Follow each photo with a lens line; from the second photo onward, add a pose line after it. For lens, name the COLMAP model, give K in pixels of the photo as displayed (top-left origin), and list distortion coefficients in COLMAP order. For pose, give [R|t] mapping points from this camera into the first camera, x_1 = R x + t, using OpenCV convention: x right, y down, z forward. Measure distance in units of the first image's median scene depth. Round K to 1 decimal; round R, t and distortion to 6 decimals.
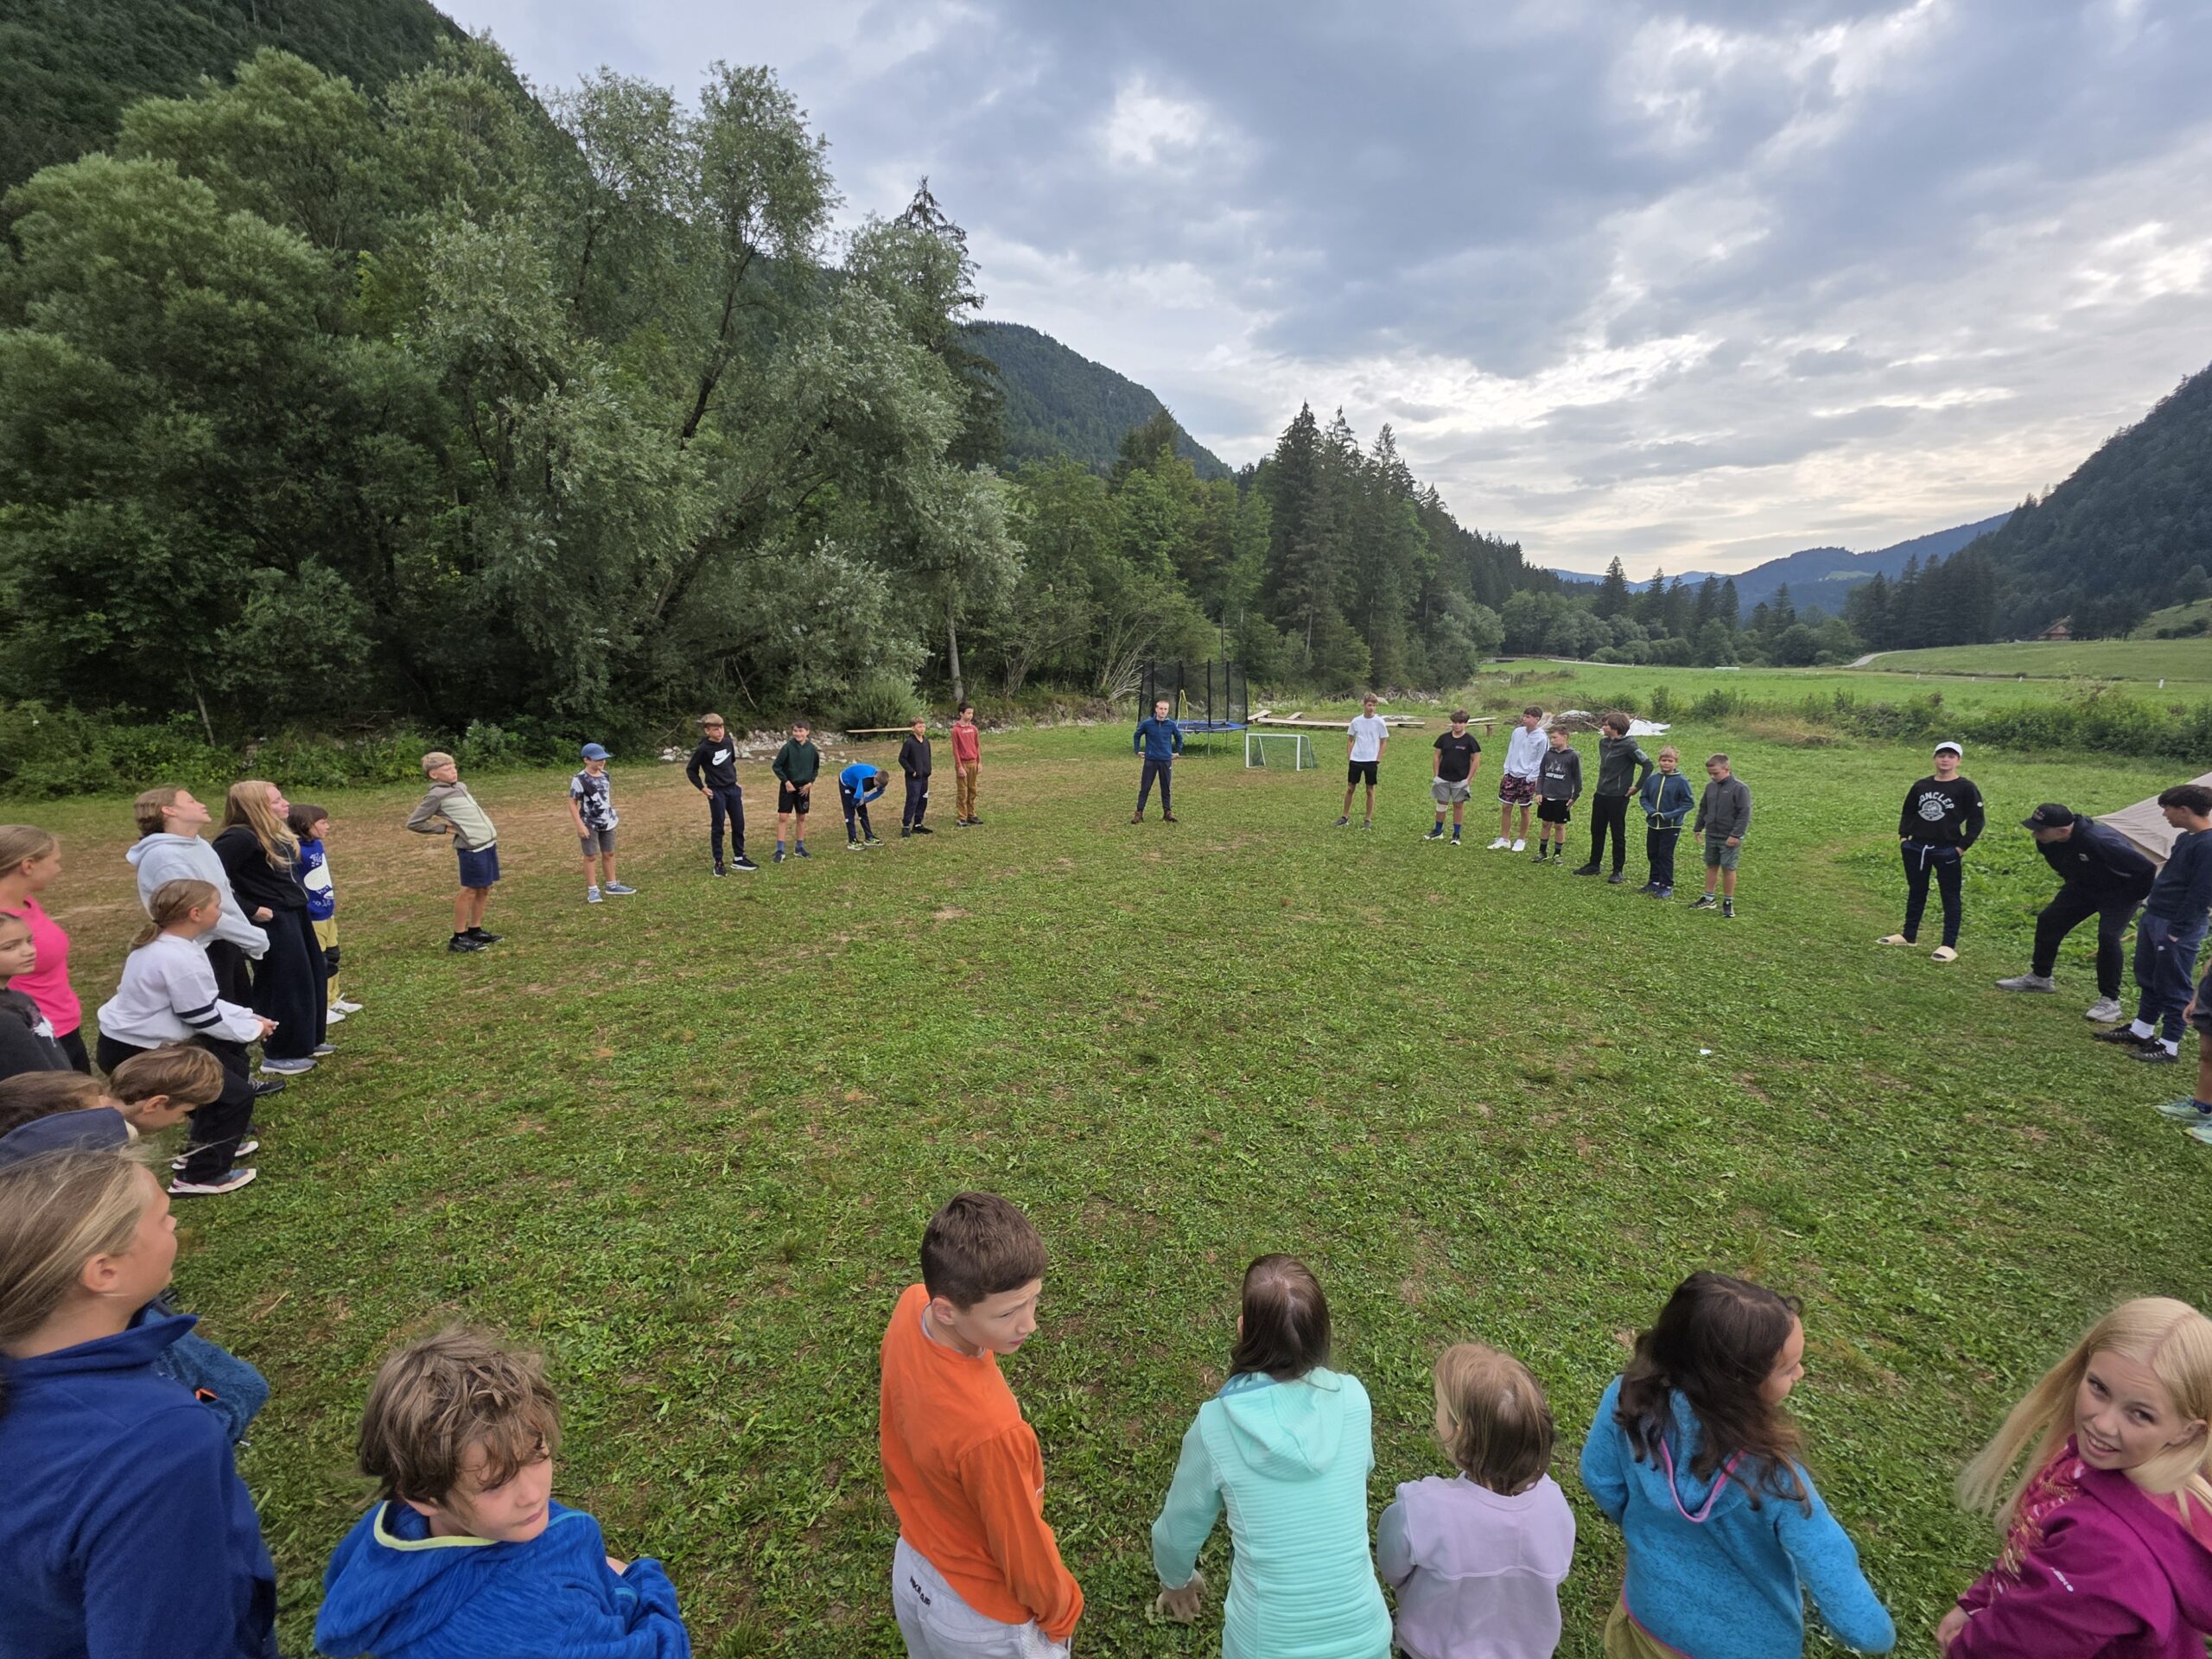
lens RADIAL K [[896.5, 0, 1106.0], [0, 896.5, 829.5], [0, 0, 1]] dist [-0.007292, -0.000134]
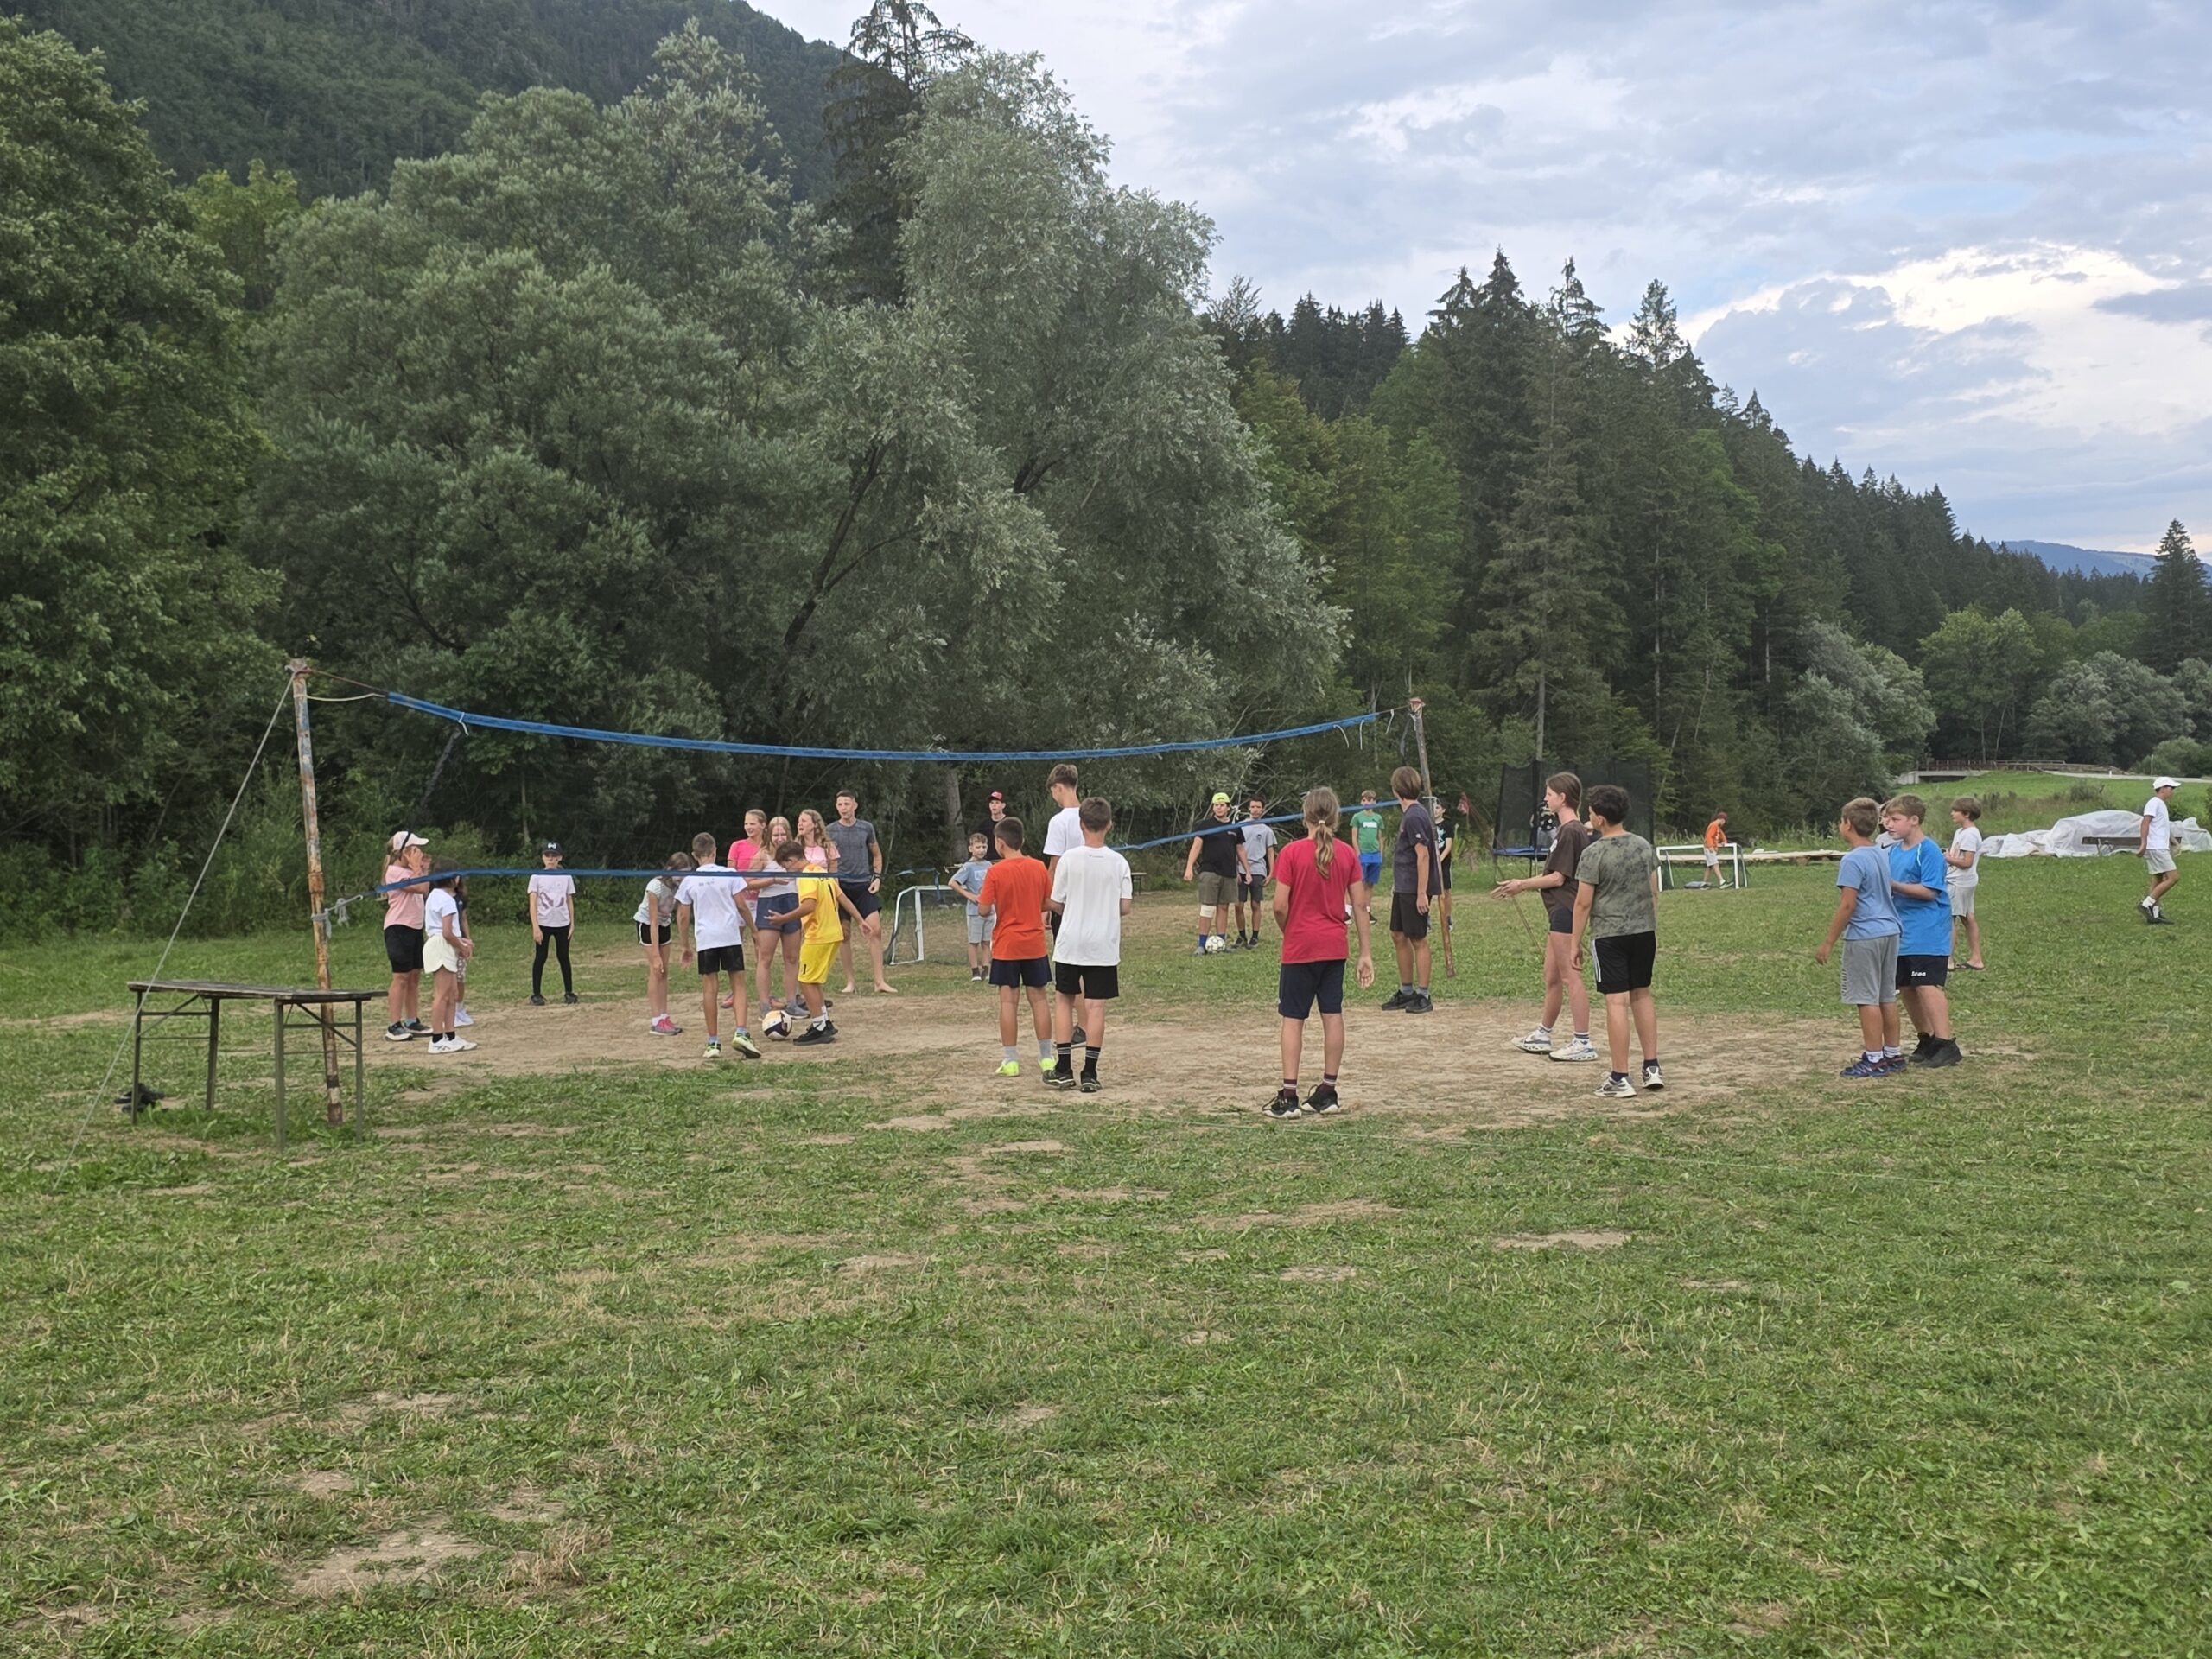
lens RADIAL K [[2518.6, 0, 1106.0], [0, 2518.6, 829.5], [0, 0, 1]] dist [0.027402, 0.010926]
pose [[0.994928, -0.027211, 0.096836, -0.065029], [0.043875, 0.983703, -0.174364, 0.027905], [-0.090514, 0.177728, 0.979908, -0.130201]]
